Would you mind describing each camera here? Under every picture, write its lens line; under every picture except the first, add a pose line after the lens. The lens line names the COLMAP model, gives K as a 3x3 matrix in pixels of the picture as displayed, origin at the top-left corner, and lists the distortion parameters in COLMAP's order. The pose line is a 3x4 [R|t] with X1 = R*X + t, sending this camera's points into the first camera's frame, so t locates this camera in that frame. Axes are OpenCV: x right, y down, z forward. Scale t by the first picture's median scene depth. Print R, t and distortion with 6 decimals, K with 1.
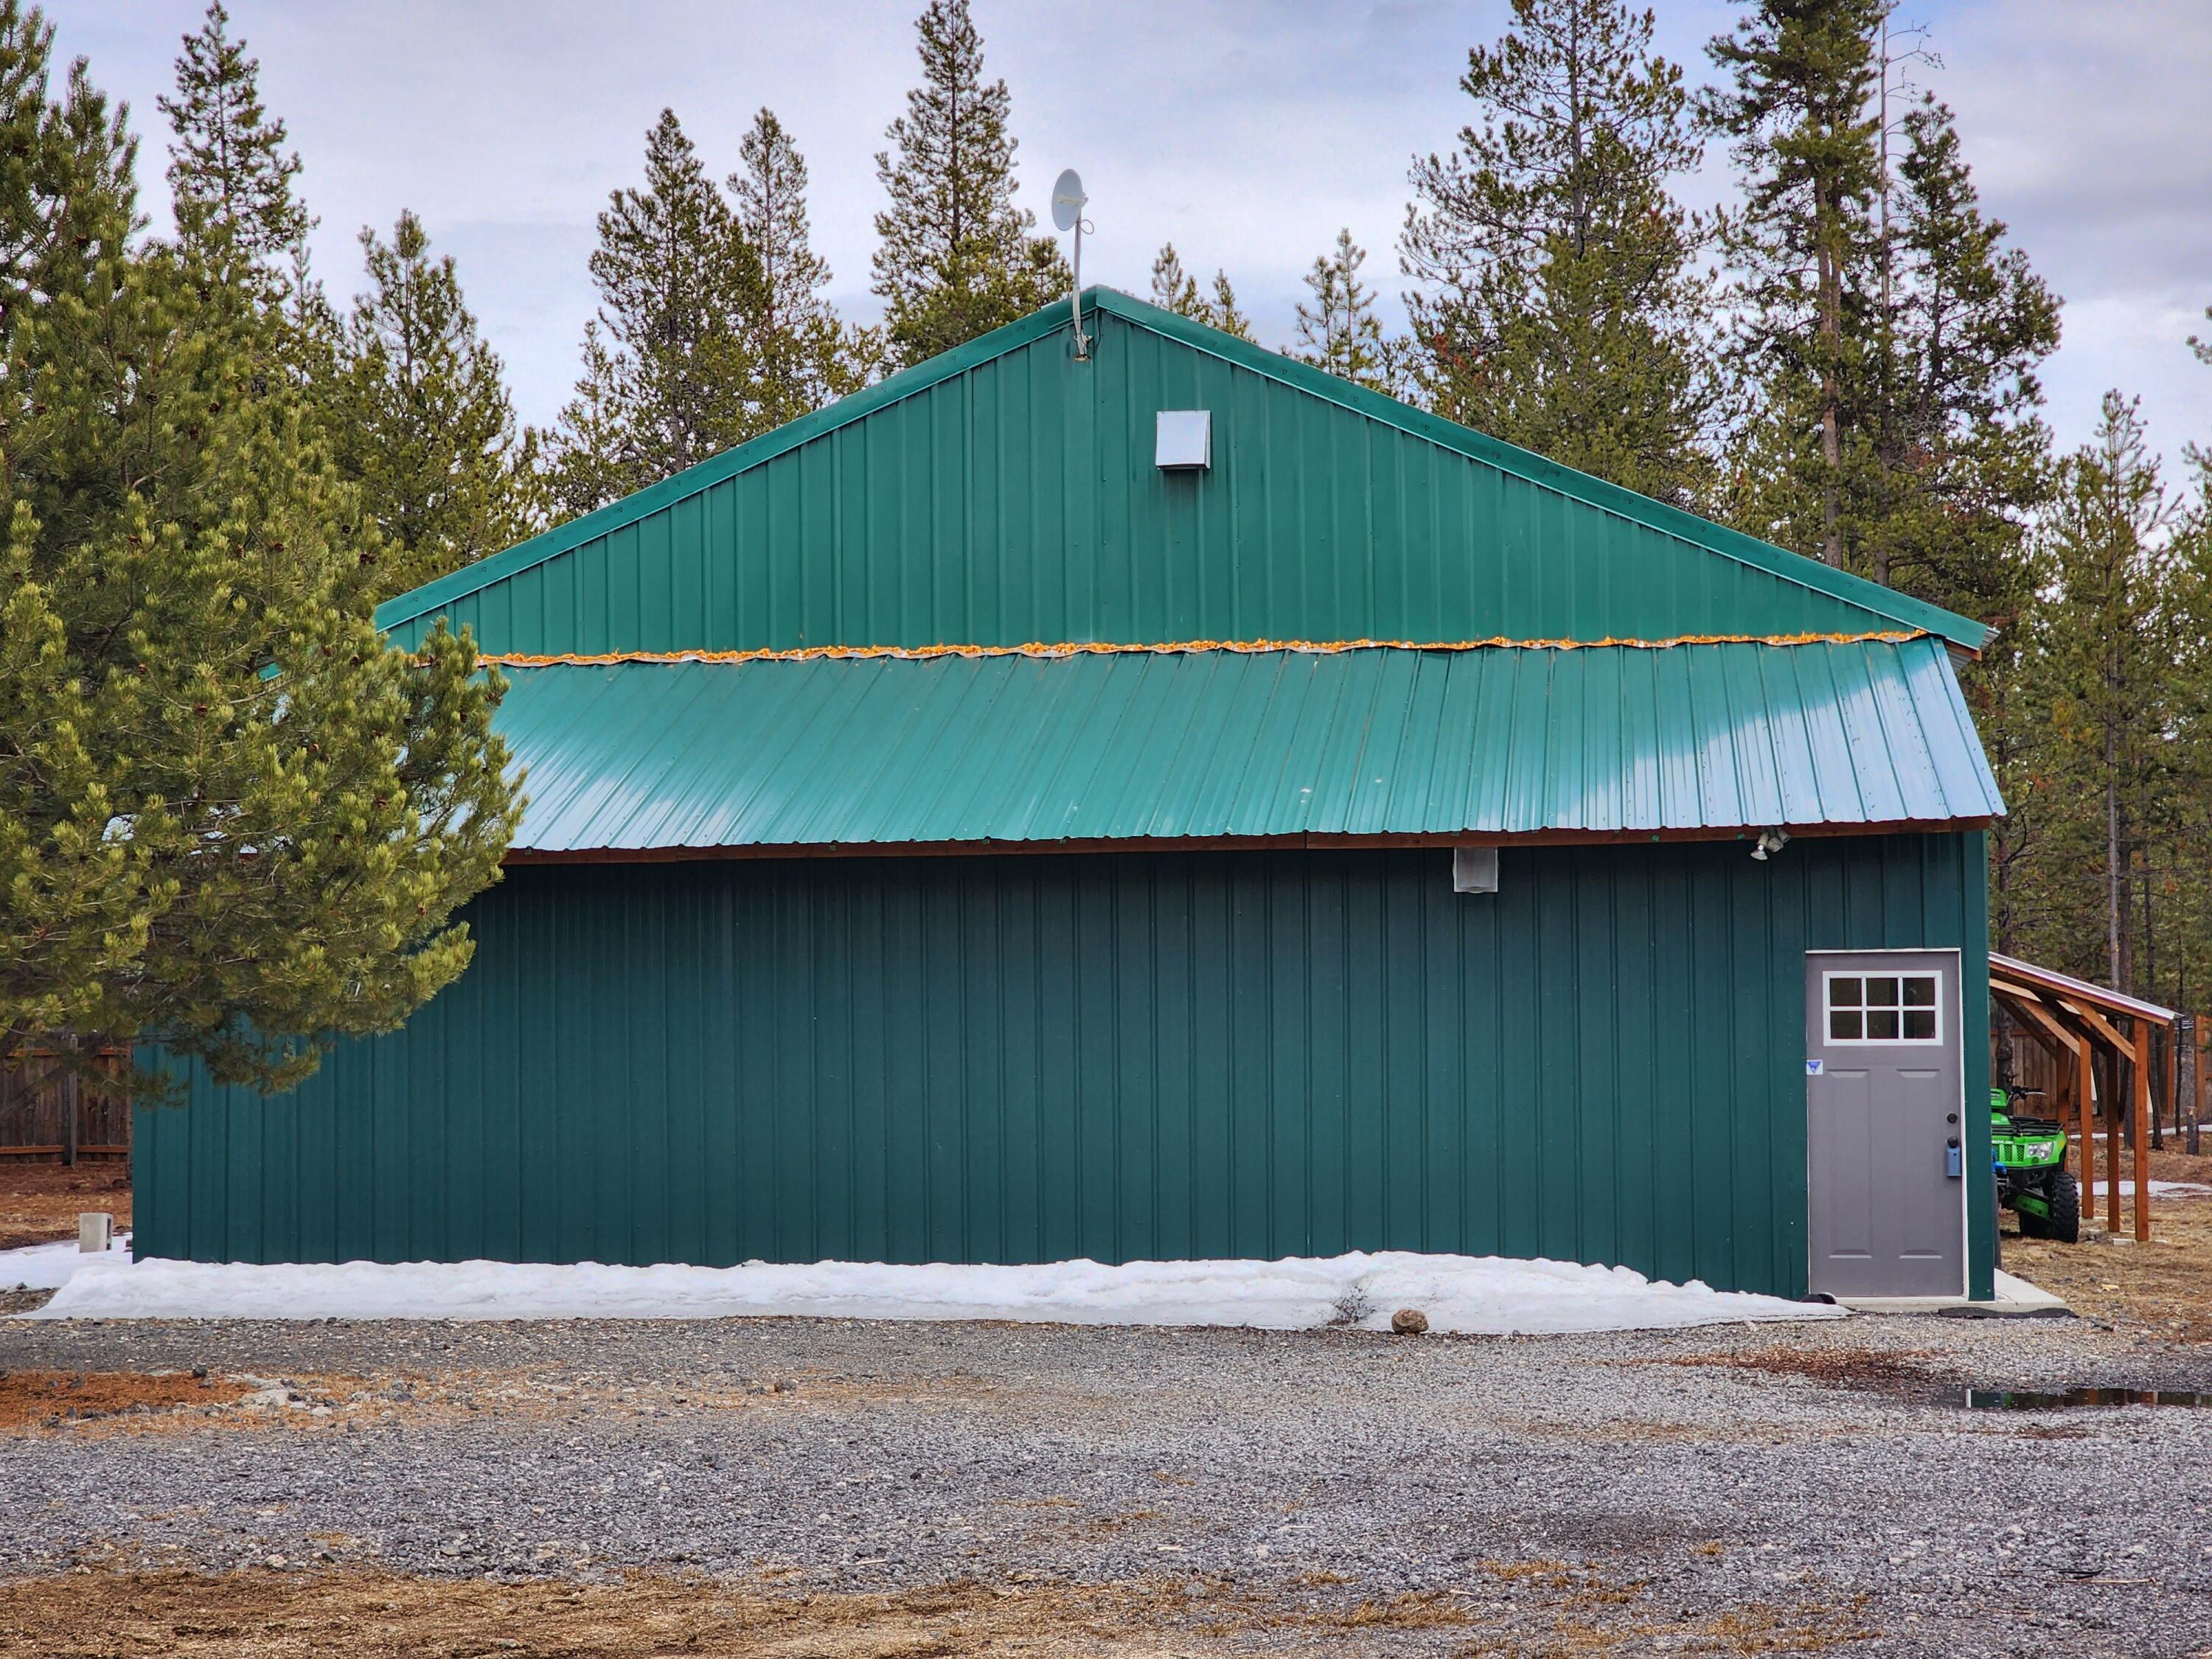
lens RADIAL K [[4200.3, 0, 1116.8], [0, 4200.3, 835.8], [0, 0, 1]] dist [0.030932, 0.000000]
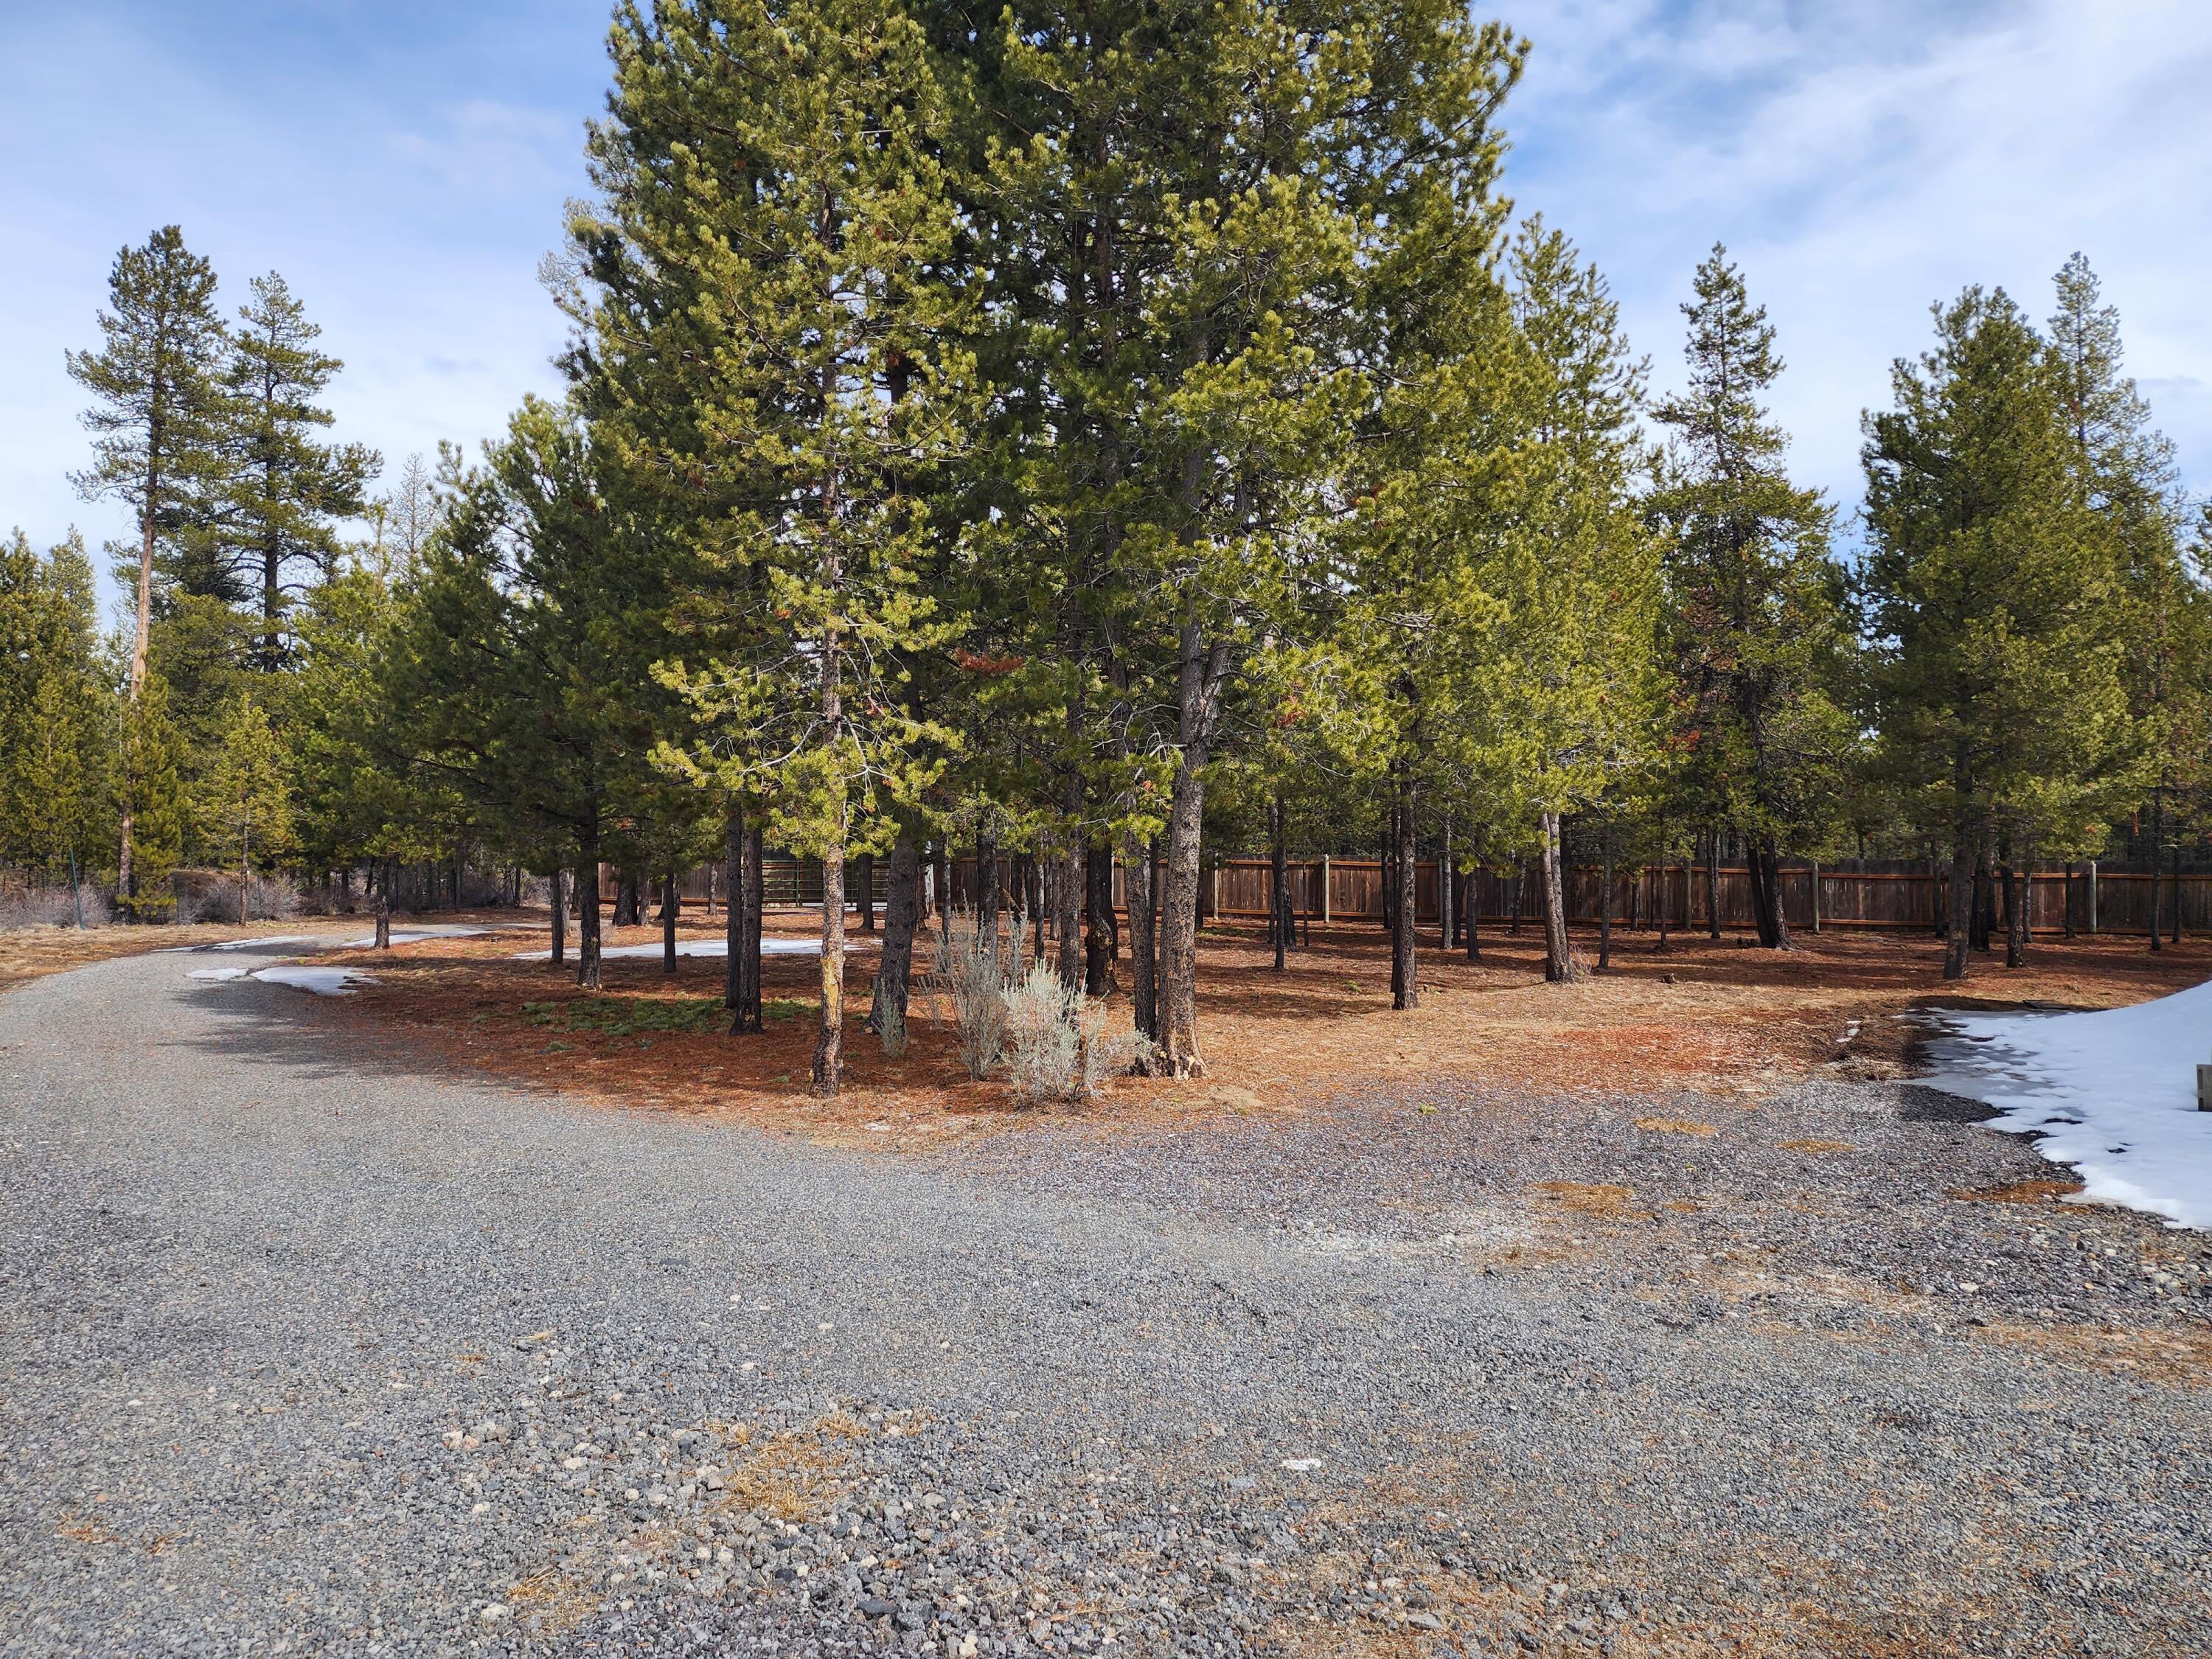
lens RADIAL K [[1464.8, 0, 1110.4], [0, 1464.8, 824.0], [0, 0, 1]] dist [0.084186, -0.075173]
pose [[0.920944, 0.005698, -0.389654, -0.430141], [0.003237, 0.999747, 0.022270, 0.041731], [0.389683, -0.021771, 0.920692, 0.743966]]
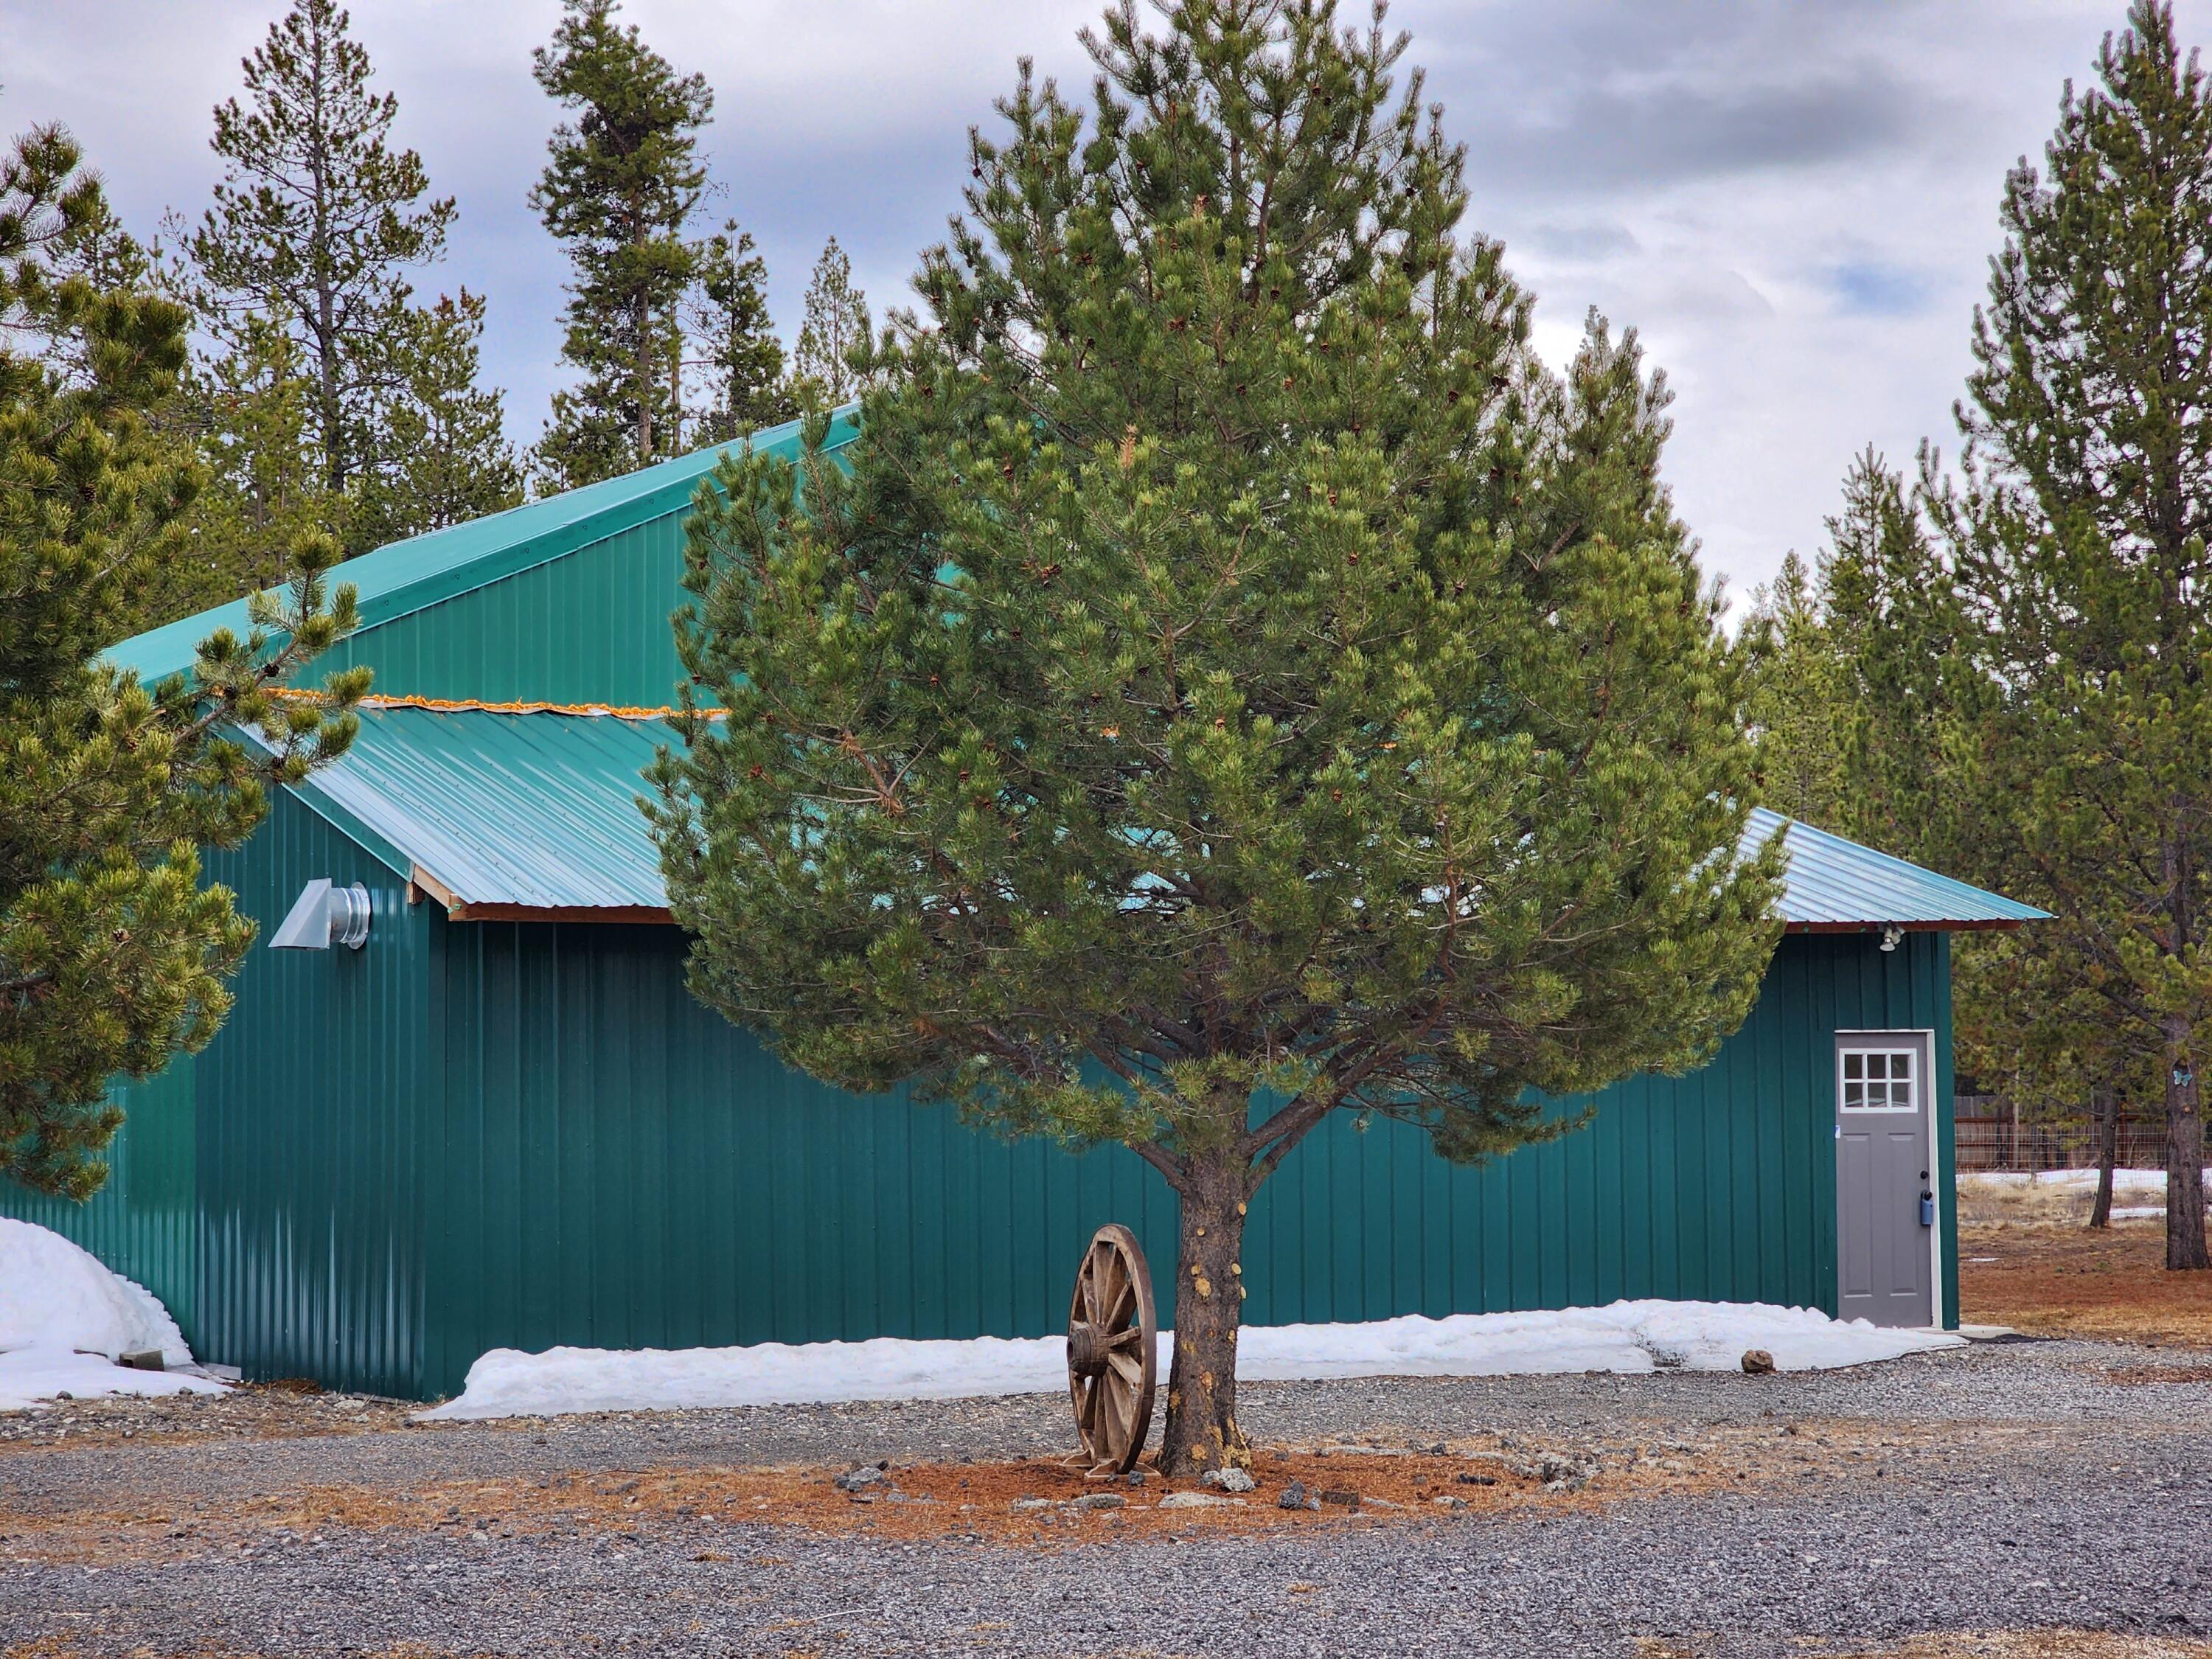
lens RADIAL K [[4200.3, 0, 1104.3], [0, 4200.3, 816.6], [0, 0, 1]] dist [0.030932, 0.000000]
pose [[0.803581, 0.040465, 0.593819, -0.680762], [-0.024998, 0.999100, -0.034254, 0.013380], [-0.594671, 0.012682, 0.803869, 0.193003]]
